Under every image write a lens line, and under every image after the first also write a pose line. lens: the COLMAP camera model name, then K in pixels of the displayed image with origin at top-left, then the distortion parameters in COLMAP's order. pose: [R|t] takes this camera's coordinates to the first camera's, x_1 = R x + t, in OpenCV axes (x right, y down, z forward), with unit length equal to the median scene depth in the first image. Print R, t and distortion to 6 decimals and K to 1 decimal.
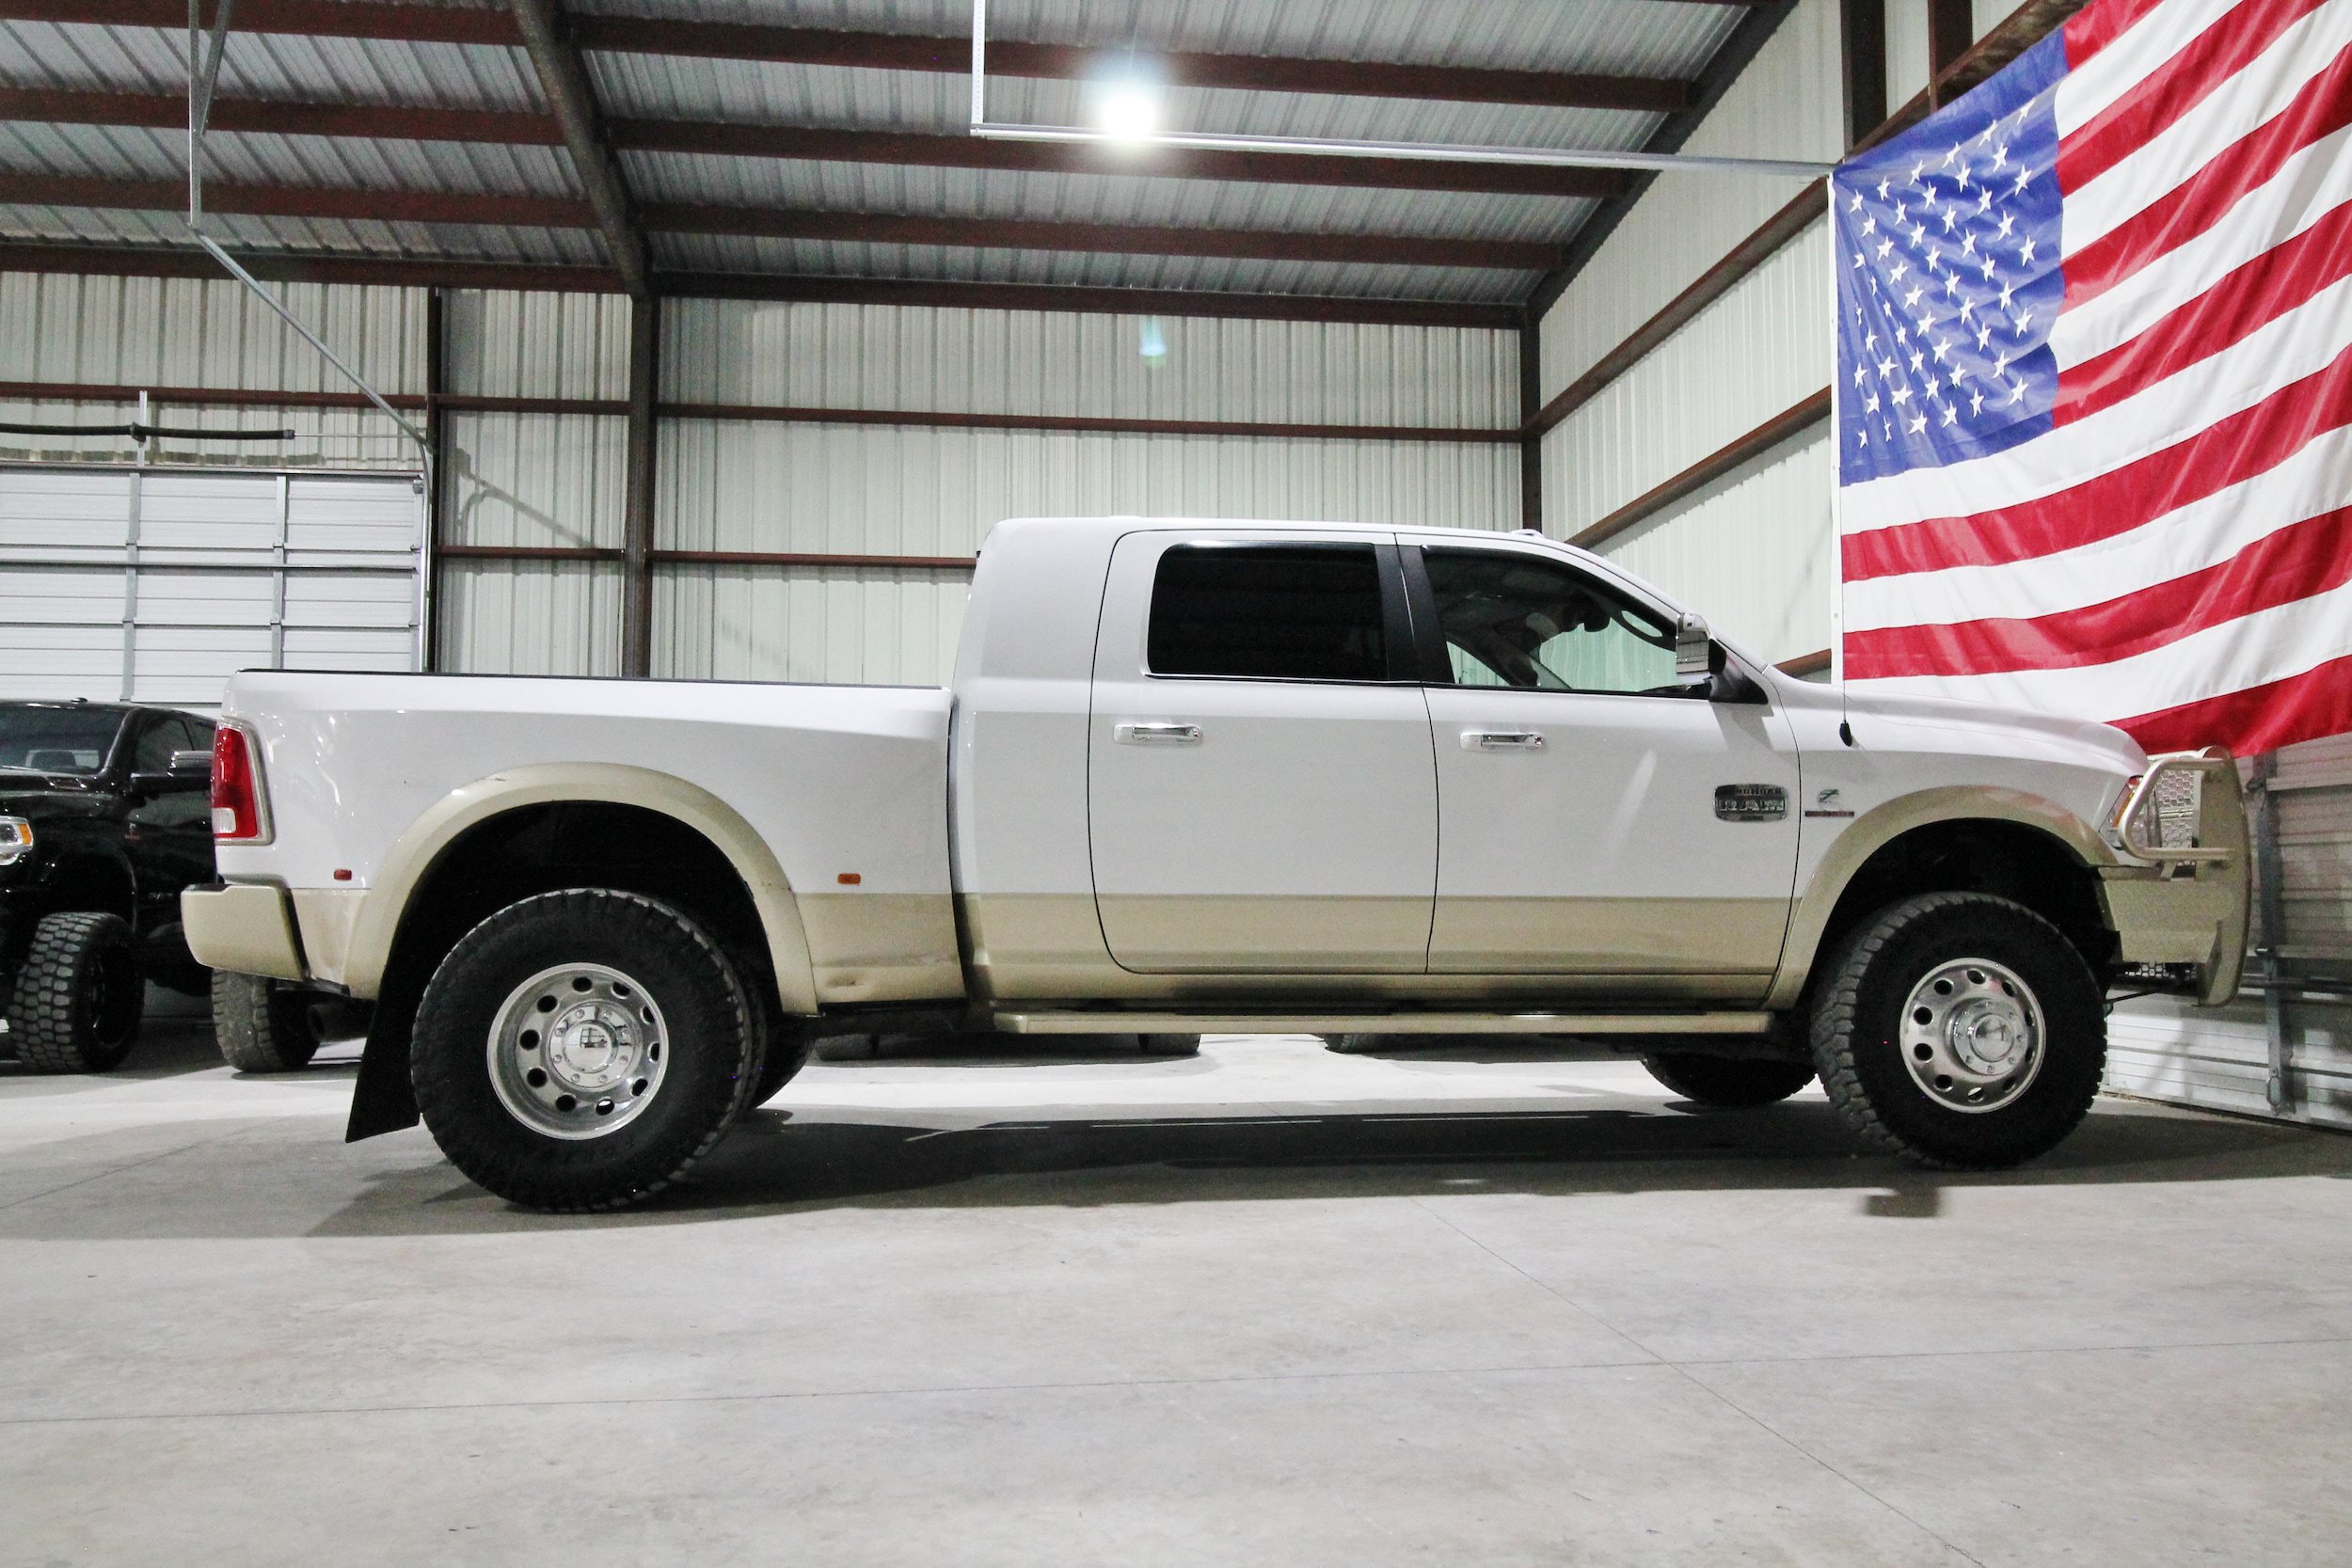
lens RADIAL K [[1810.9, 0, 1178.5], [0, 1810.9, 784.7], [0, 0, 1]] dist [0.007423, -0.003303]
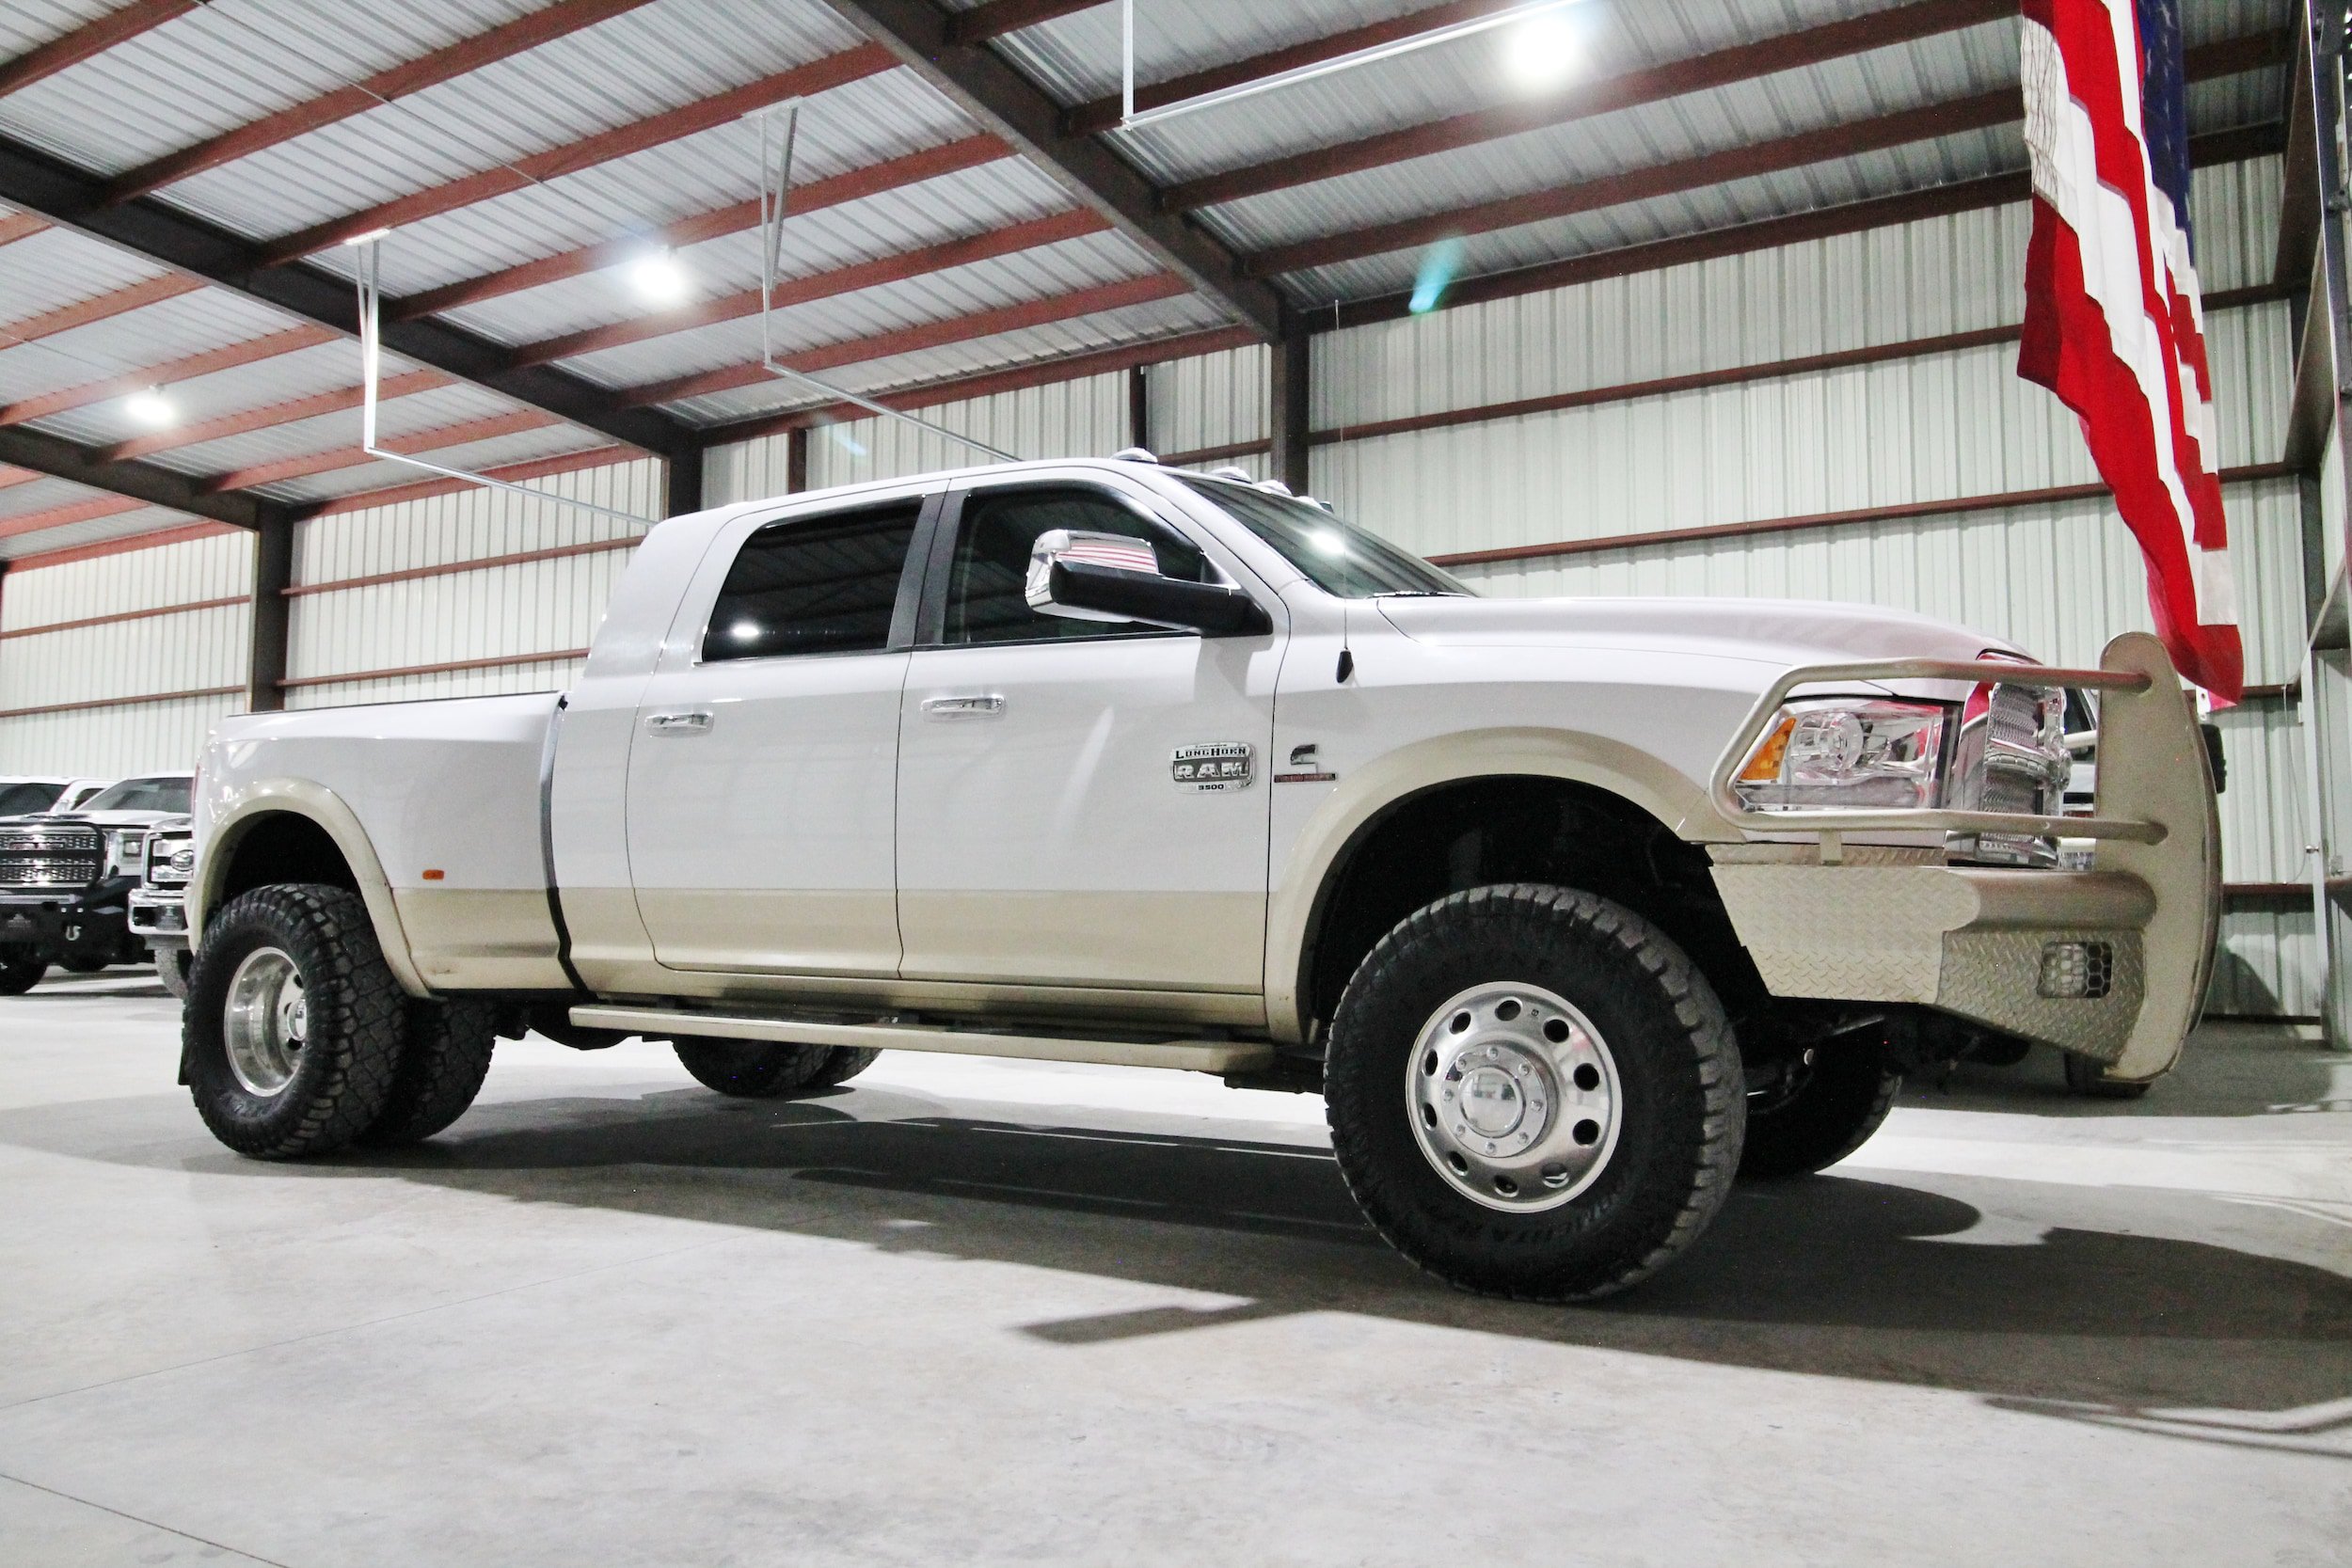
lens RADIAL K [[1697.2, 0, 1190.3], [0, 1697.2, 770.1], [0, 0, 1]] dist [0.008344, -0.001455]
pose [[0.791702, -0.043287, -0.609372, 0.340766], [0.037750, 0.999047, -0.021922, 0.012093], [0.609740, -0.005648, 0.792581, 0.198422]]
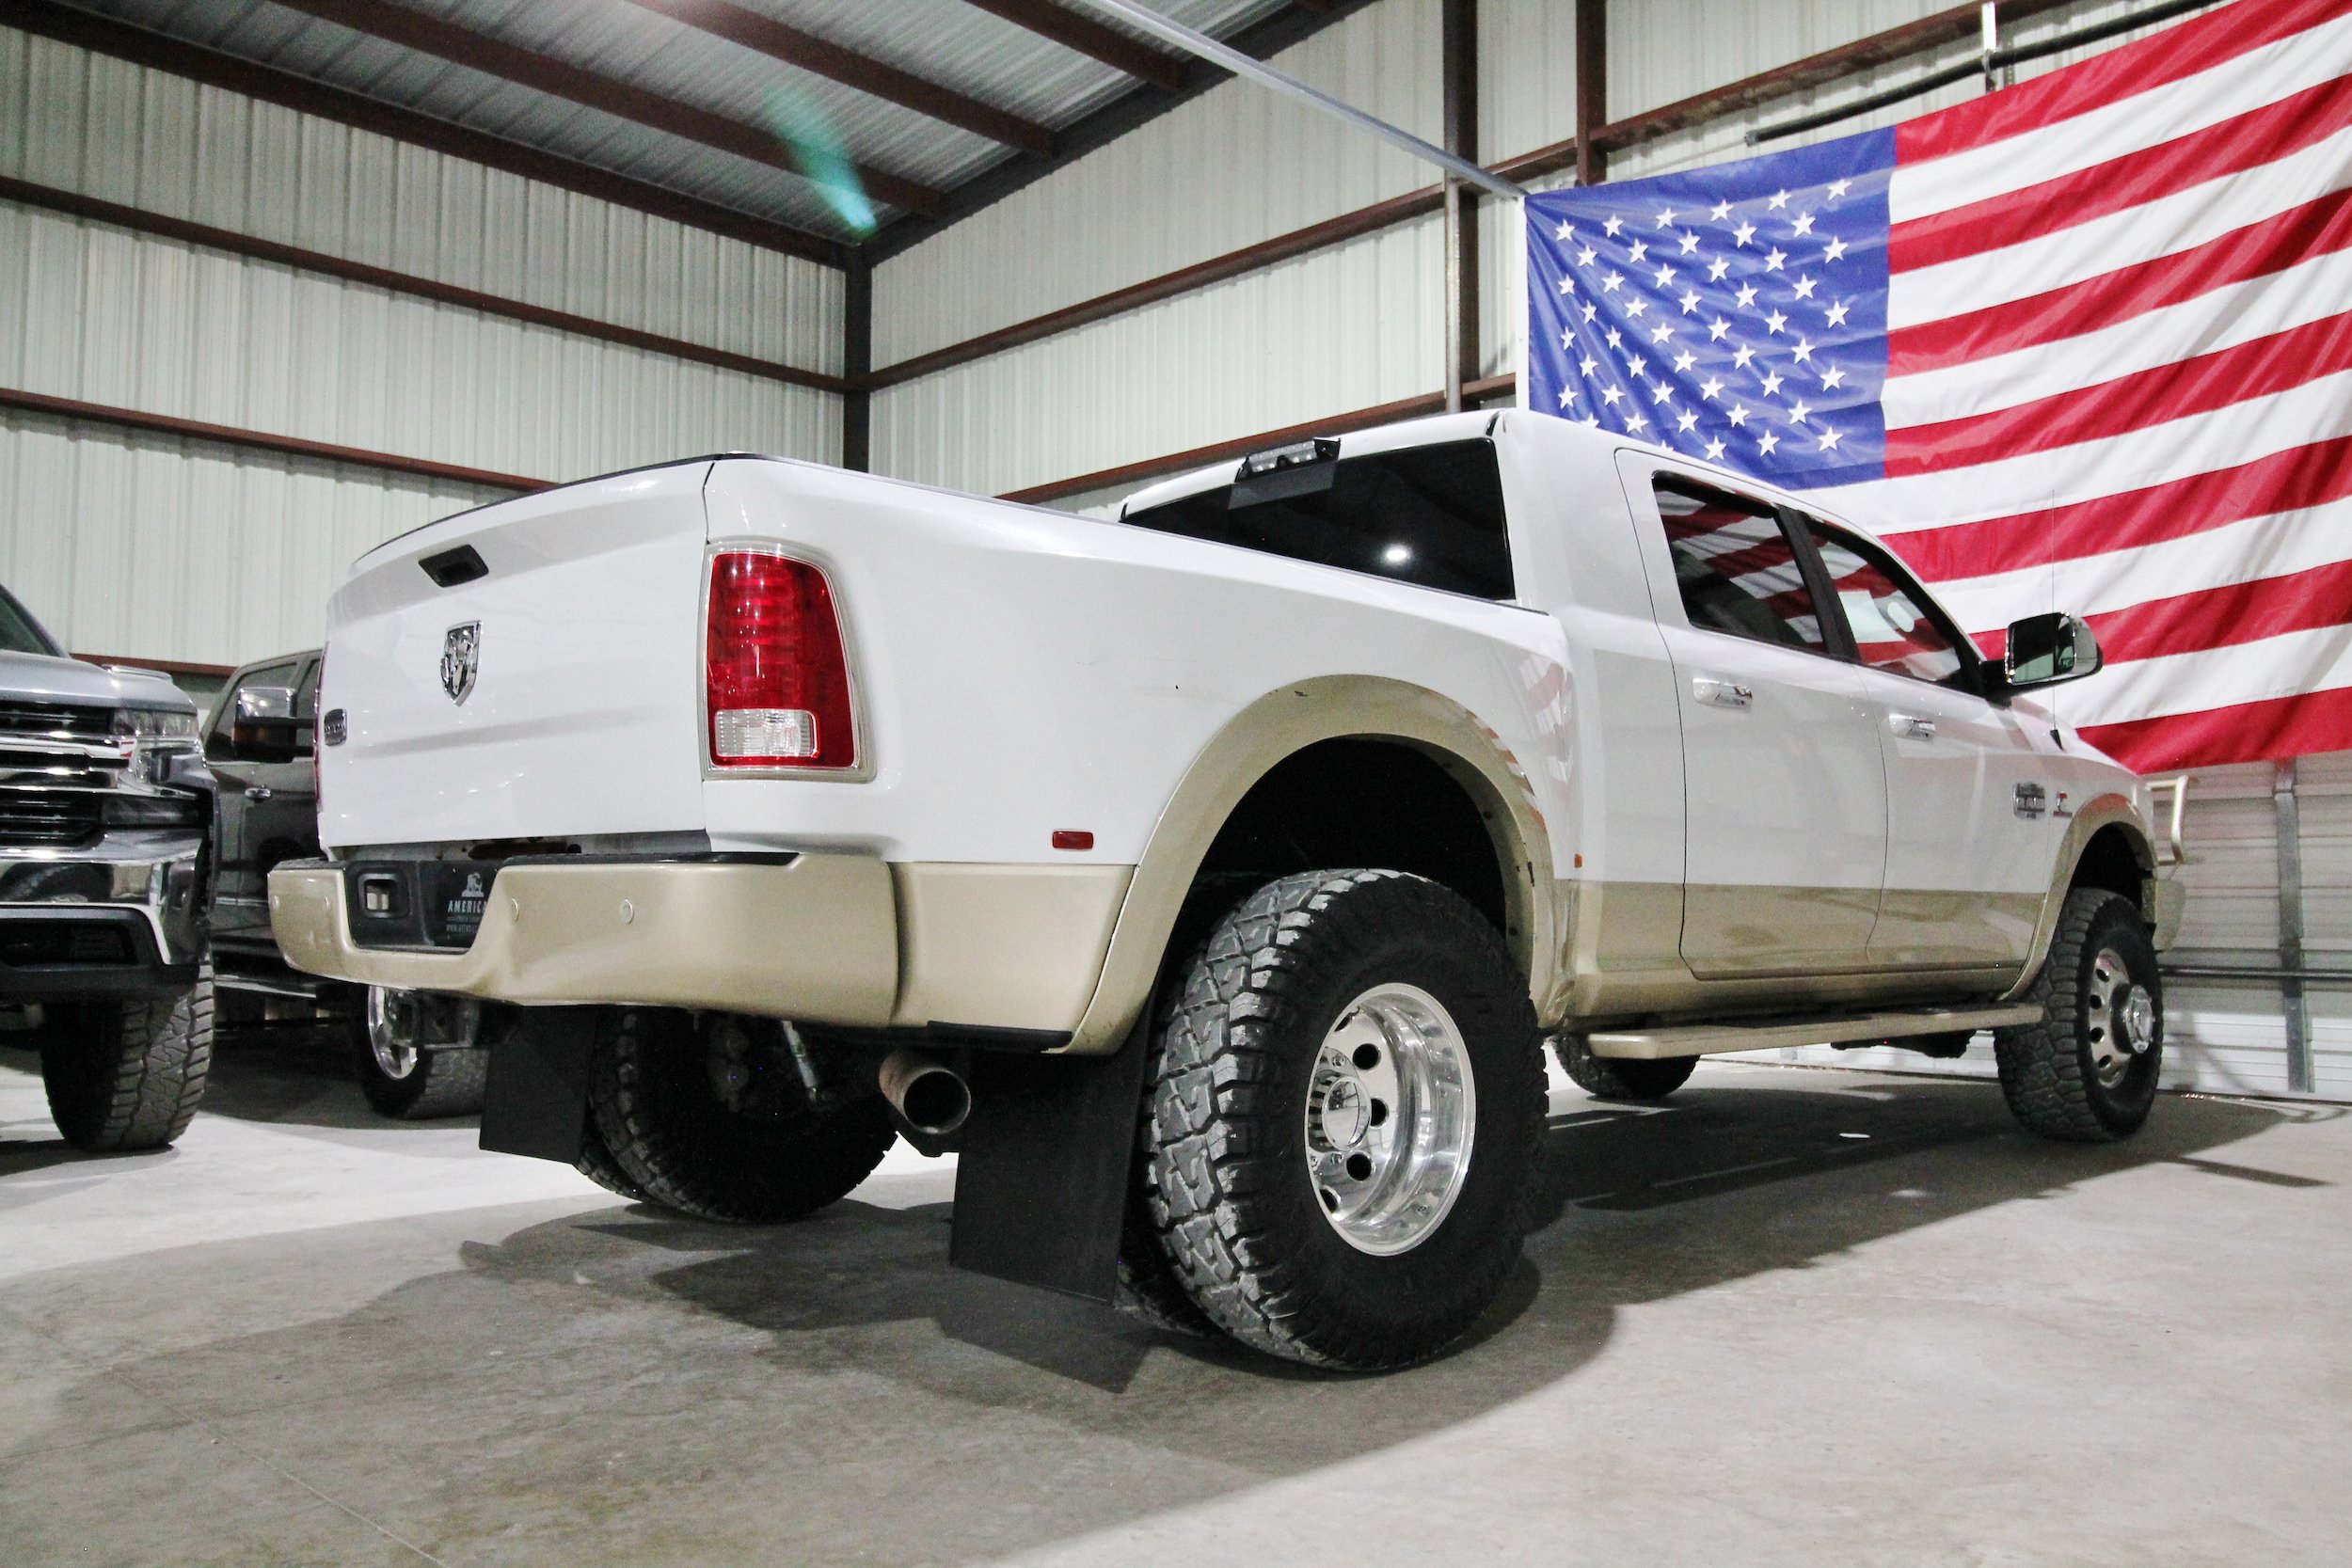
lens RADIAL K [[1839.6, 0, 1177.0], [0, 1839.6, 782.4], [0, 0, 1]] dist [0.009570, -0.002140]
pose [[0.787265, 0.042425, 0.615153, -0.329476], [-0.044094, 0.998950, -0.012464, 0.015527], [-0.615036, -0.017312, 0.788309, 0.215437]]
